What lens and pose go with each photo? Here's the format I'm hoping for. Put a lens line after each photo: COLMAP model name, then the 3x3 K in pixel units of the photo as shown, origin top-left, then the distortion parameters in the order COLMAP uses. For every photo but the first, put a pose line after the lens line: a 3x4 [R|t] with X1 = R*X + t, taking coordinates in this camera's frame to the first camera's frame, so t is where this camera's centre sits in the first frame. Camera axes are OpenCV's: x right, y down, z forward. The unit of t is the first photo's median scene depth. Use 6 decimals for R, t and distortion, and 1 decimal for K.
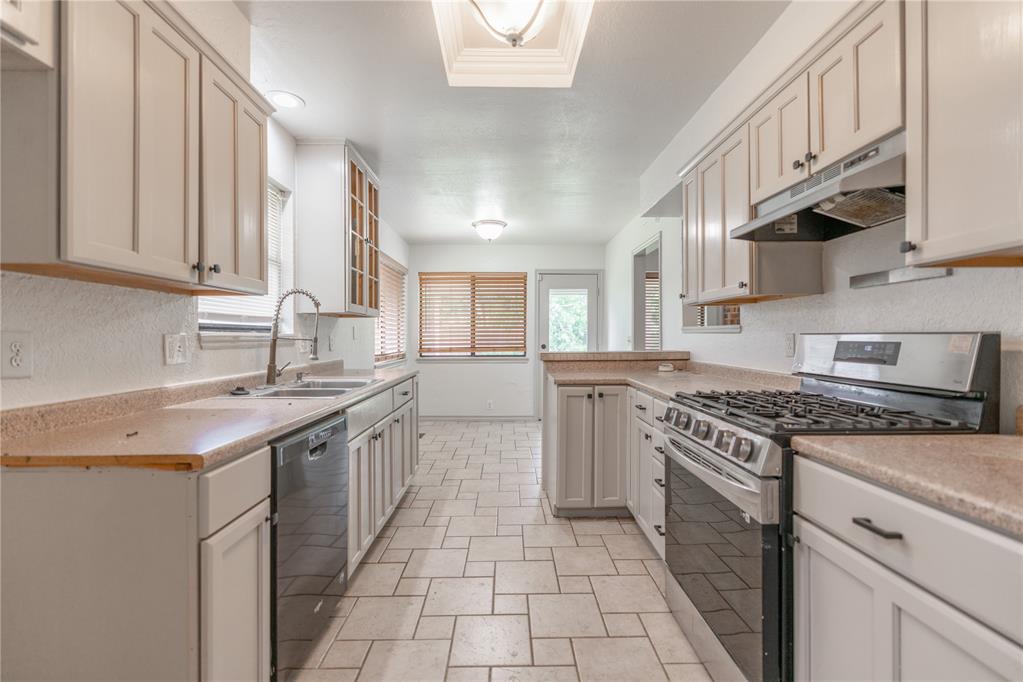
lens RADIAL K [[454.9, 0, 511.5], [0, 454.9, 341.0], [0, 0, 1]] dist [-0.001870, 0.000075]
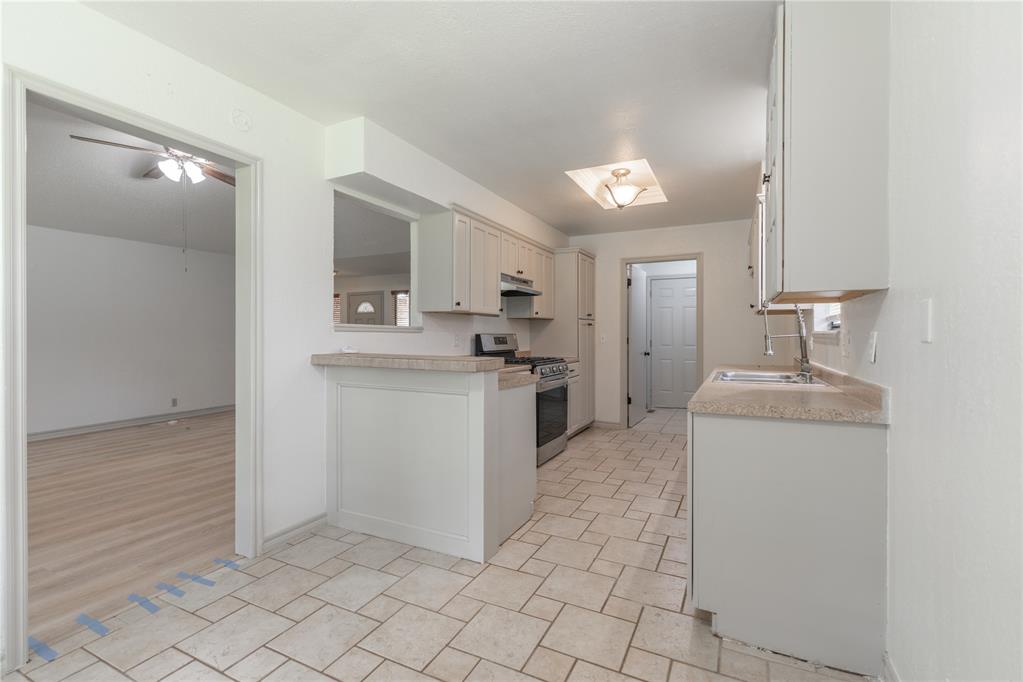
lens RADIAL K [[454.9, 0, 511.5], [0, 454.9, 341.0], [0, 0, 1]] dist [-0.001870, 0.000075]
pose [[-0.888950, -0.002201, 0.457999, -0.294643], [0.008763, 0.999724, 0.021813, -0.017107], [-0.457920, 0.023404, -0.888685, 1.740242]]
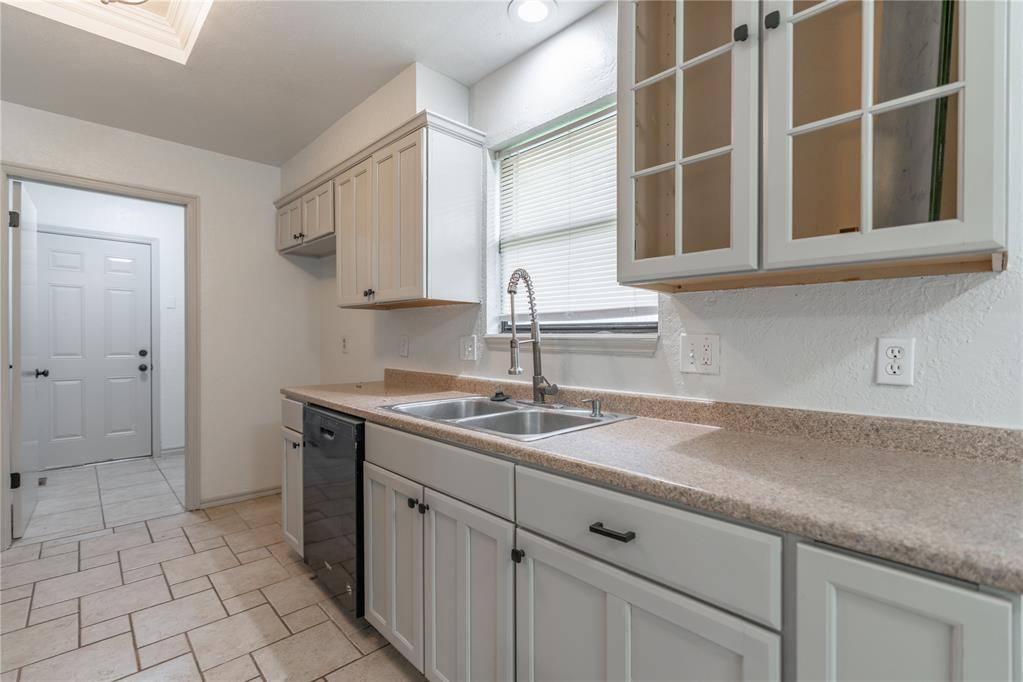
lens RADIAL K [[463.2, 0, 511.6], [0, 463.2, 347.9], [0, 0, 1]] dist [-0.001130, 0.000822]
pose [[-0.736326, 0.011022, -0.676537, 0.016351], [-0.013009, 0.999452, 0.030442, -0.013127], [0.676502, 0.031216, -0.735779, 1.148962]]
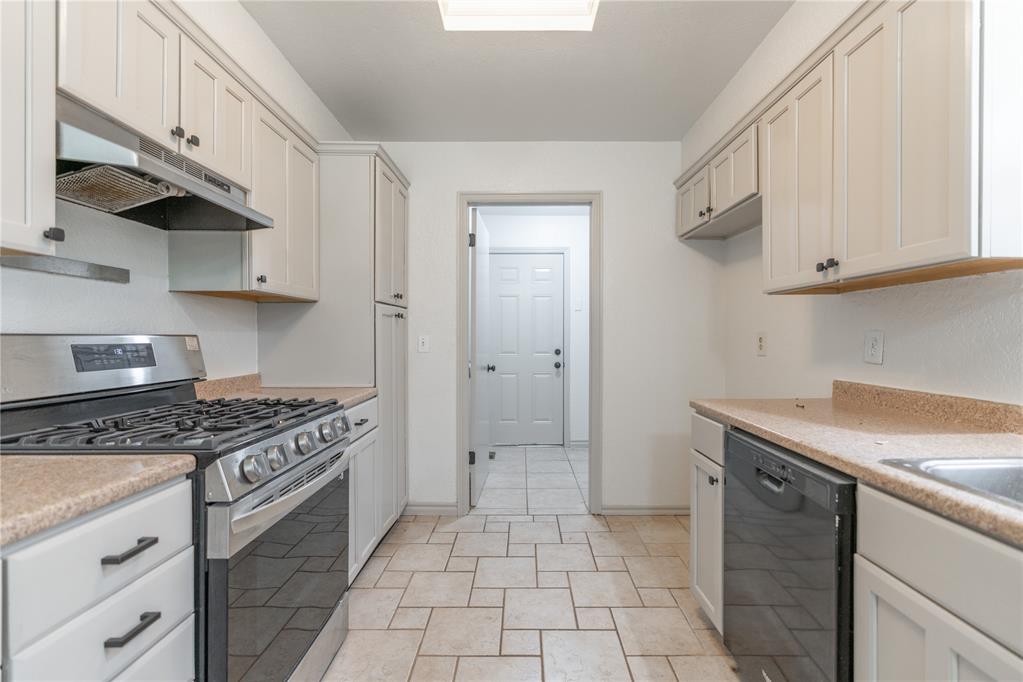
lens RADIAL K [[464.6, 0, 523.5], [0, 464.6, 340.0], [0, 0, 1]] dist [-0.001774, 0.000775]
pose [[-0.999955, 0.004934, 0.008073, -0.007592], [0.005072, 0.999840, 0.017168, -0.008416], [-0.007987, 0.017208, -0.999820, 0.936135]]
